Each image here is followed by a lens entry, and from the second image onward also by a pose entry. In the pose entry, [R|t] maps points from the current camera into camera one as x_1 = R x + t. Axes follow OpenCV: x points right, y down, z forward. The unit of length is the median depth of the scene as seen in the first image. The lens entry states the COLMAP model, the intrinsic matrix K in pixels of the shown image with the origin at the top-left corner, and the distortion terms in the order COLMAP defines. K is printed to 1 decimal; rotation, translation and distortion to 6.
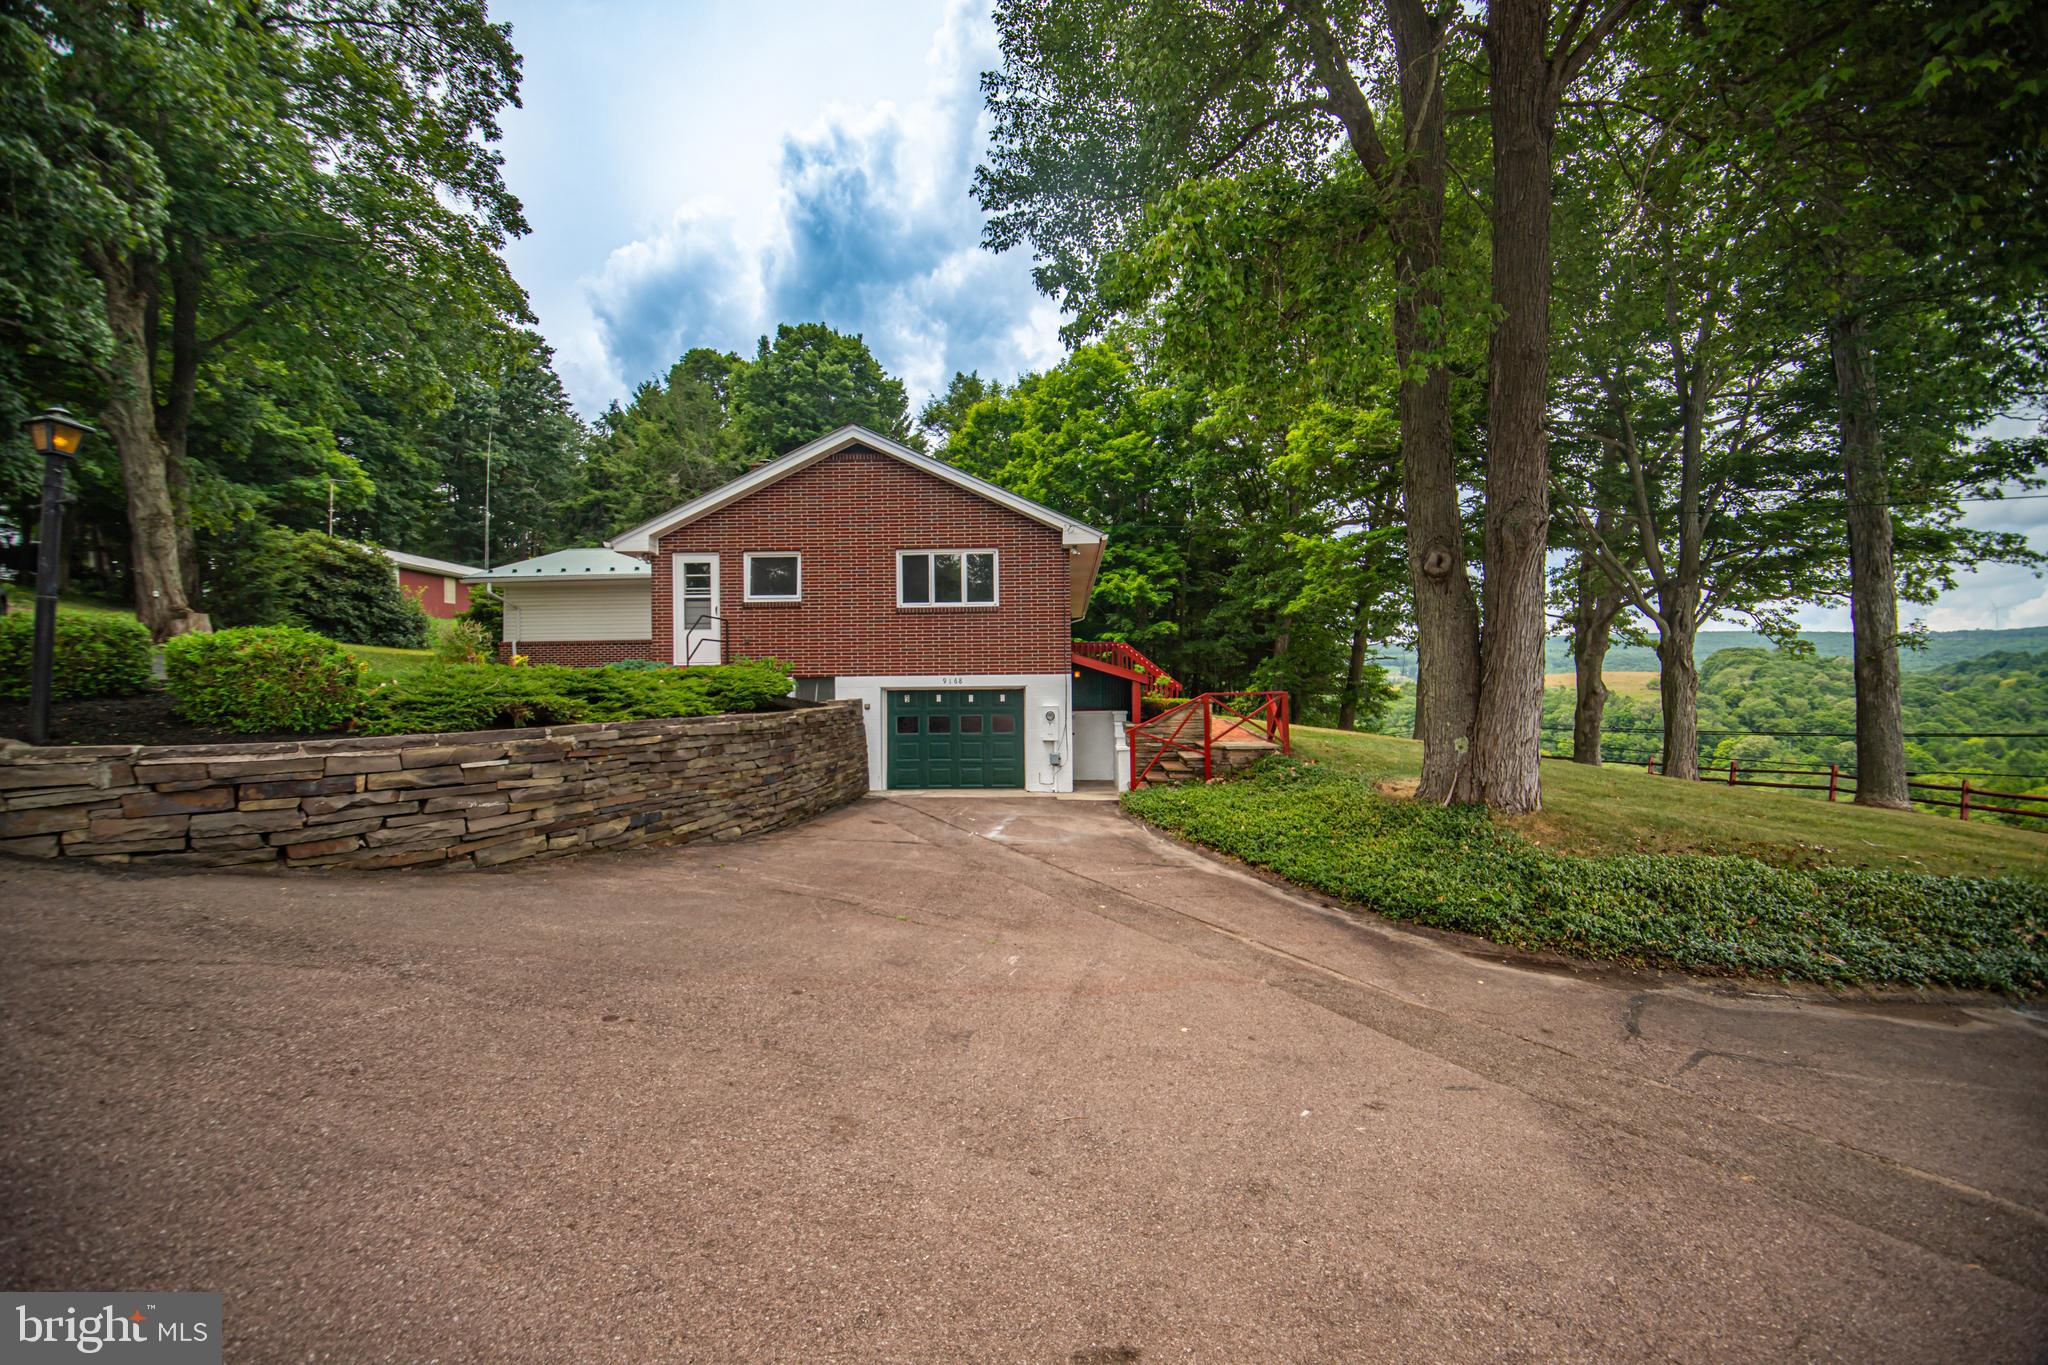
lens RADIAL K [[832.9, 0, 1024.0], [0, 832.9, 682.5], [0, 0, 1]] dist [0.011471, -0.017324]
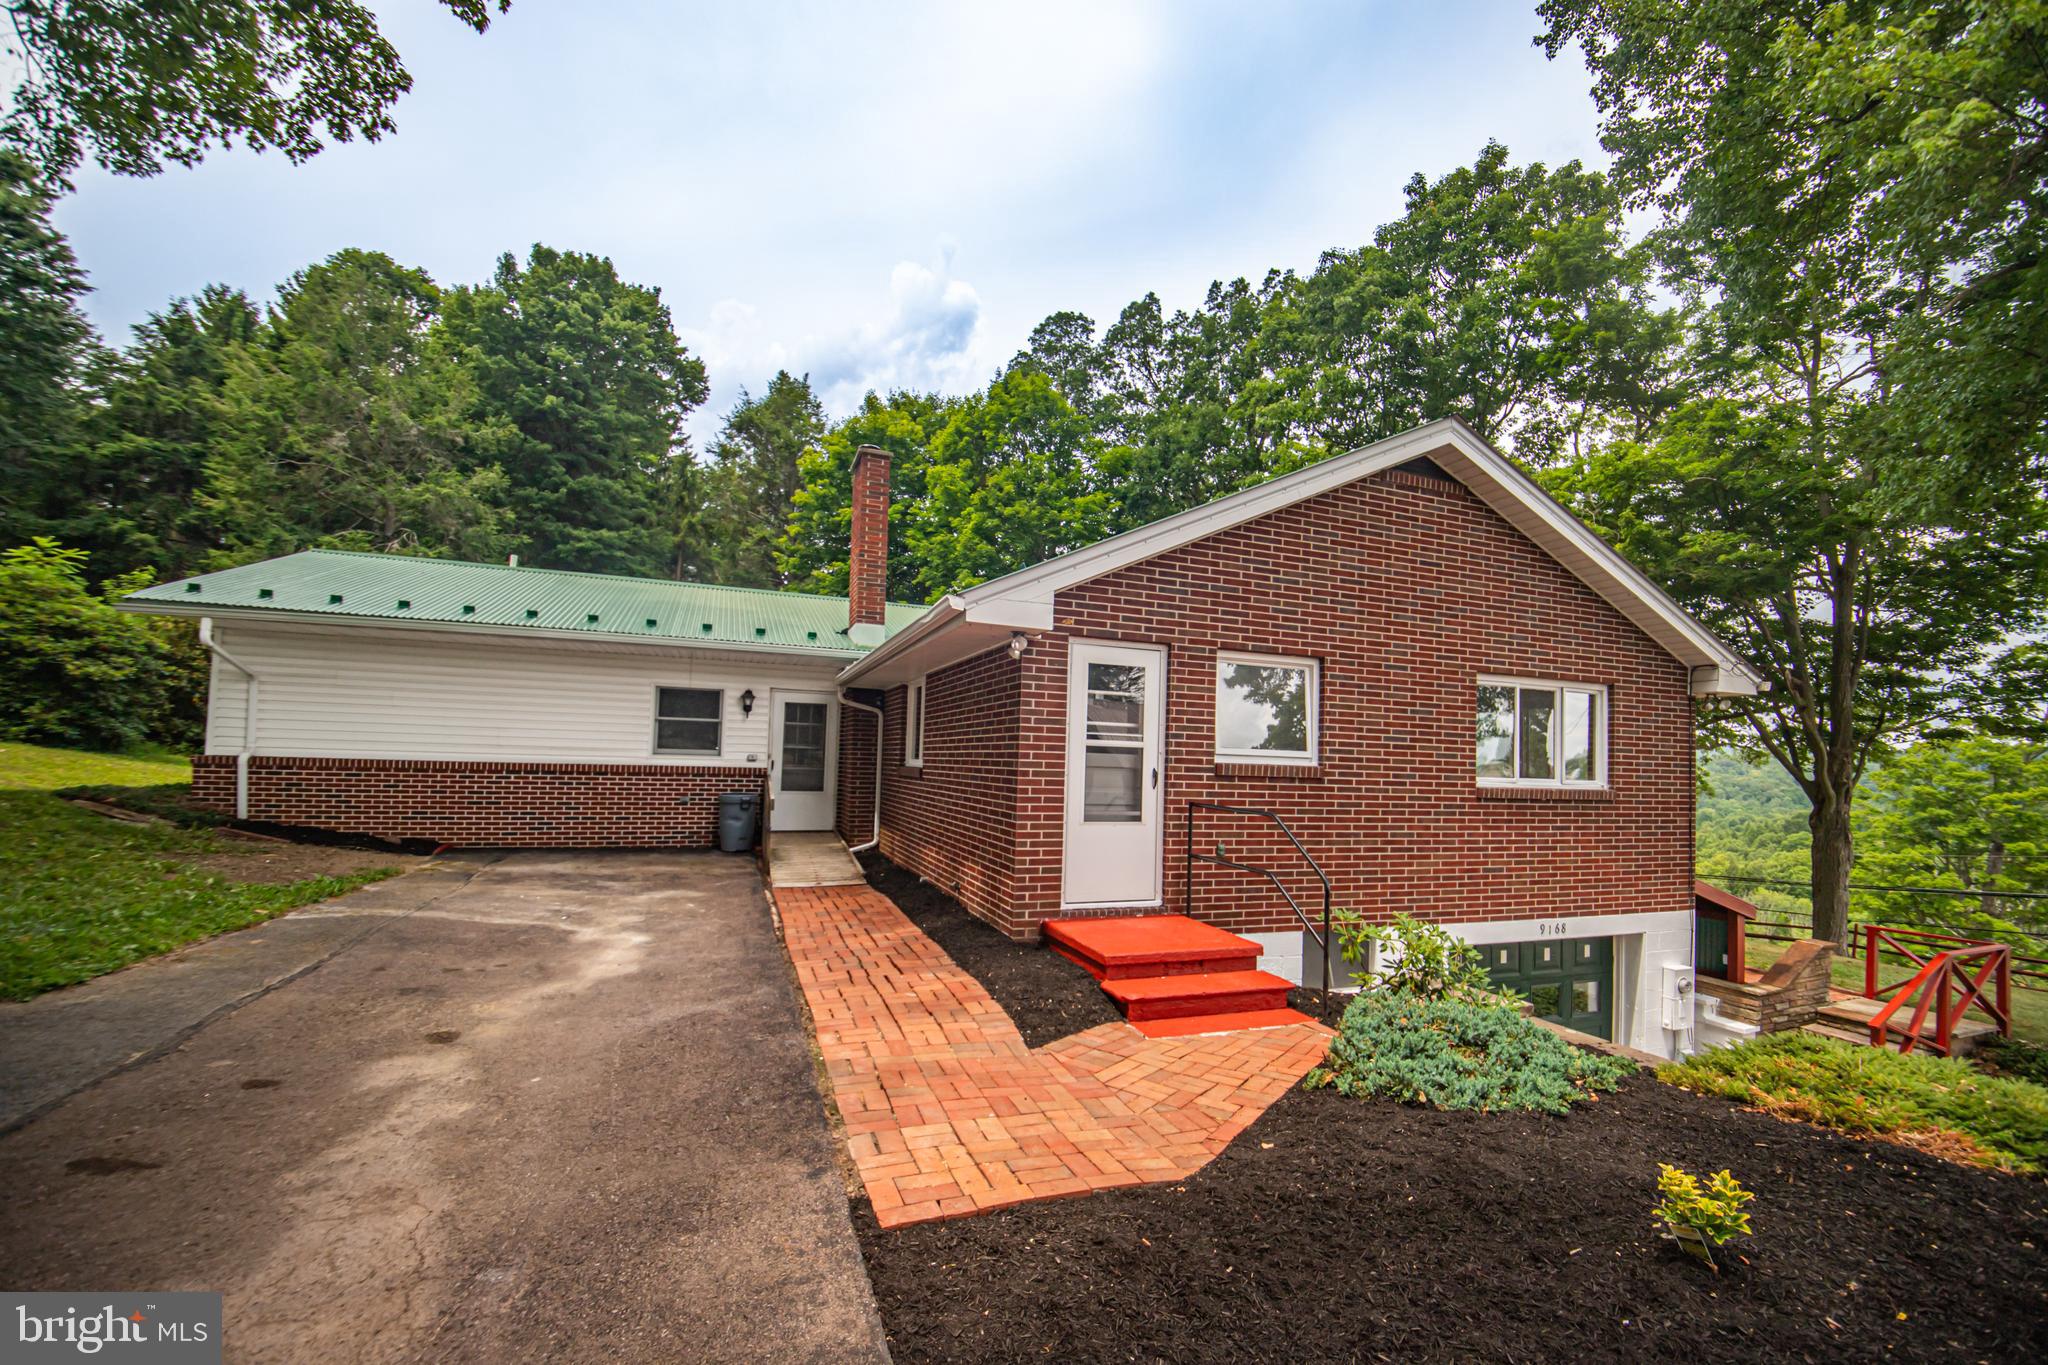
lens RADIAL K [[880.4, 0, 1061.9], [0, 880.4, 727.7], [0, 0, 1]] dist [0.000897, -0.014638]
pose [[0.906307, 0.055836, 0.418915, -0.419210], [-0.043484, 0.998293, -0.038983, -0.064624], [-0.420377, 0.017115, 0.907188, 0.423489]]
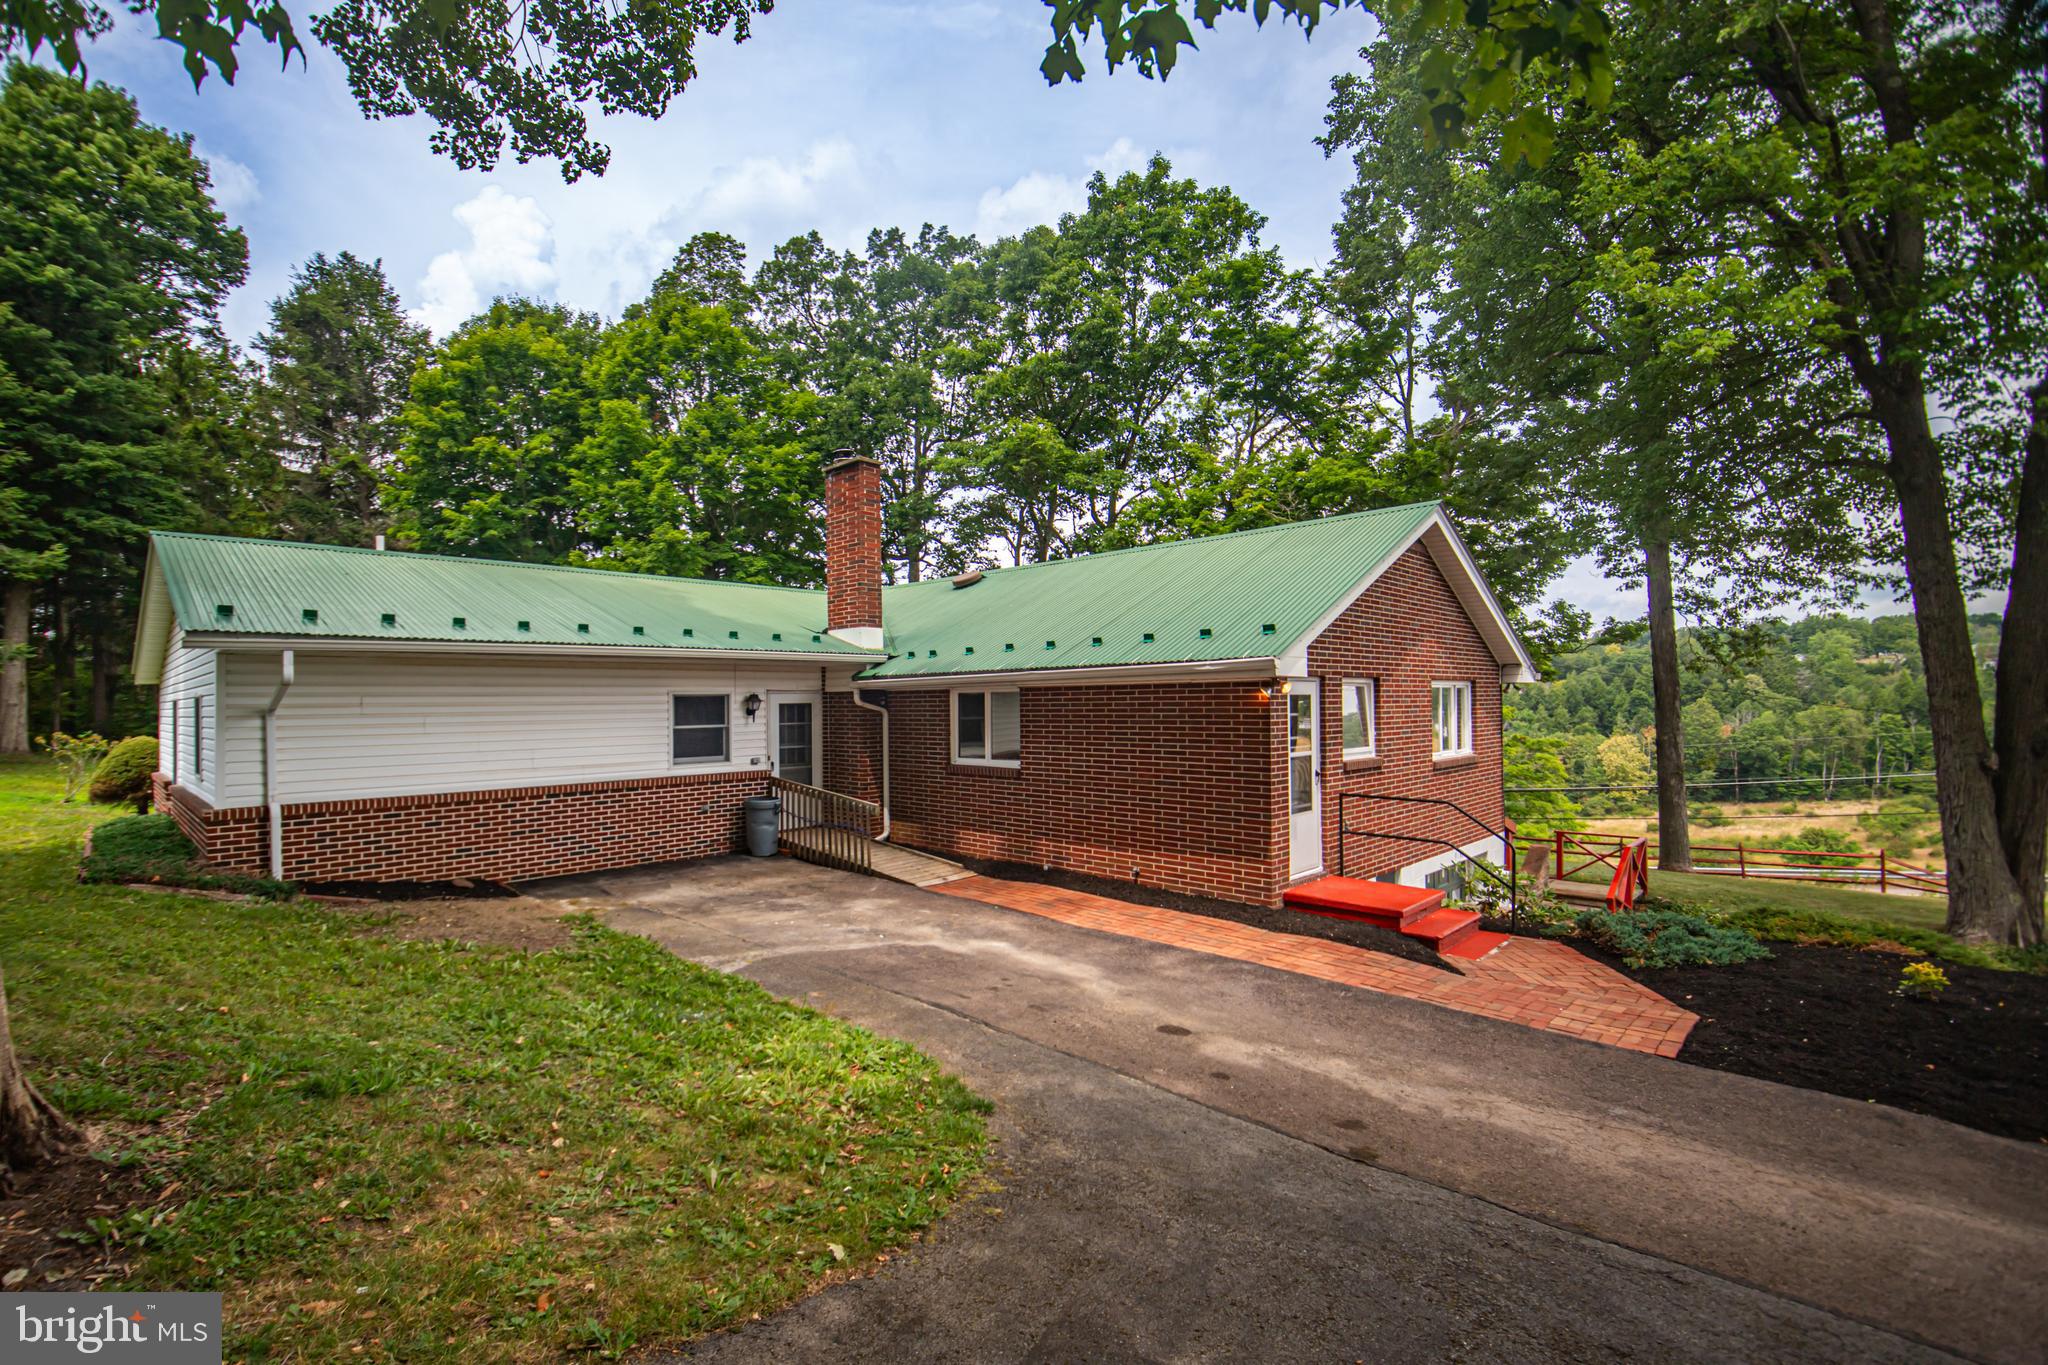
lens RADIAL K [[940.5, 0, 930.4], [0, 940.5, 691.7], [0, 0, 1]] dist [0.000579, -0.015201]
pose [[0.689610, 0.012157, 0.724079, -0.707227], [-0.003822, 0.999906, -0.013148, -0.094168], [-0.724170, 0.006300, 0.689592, 0.516041]]
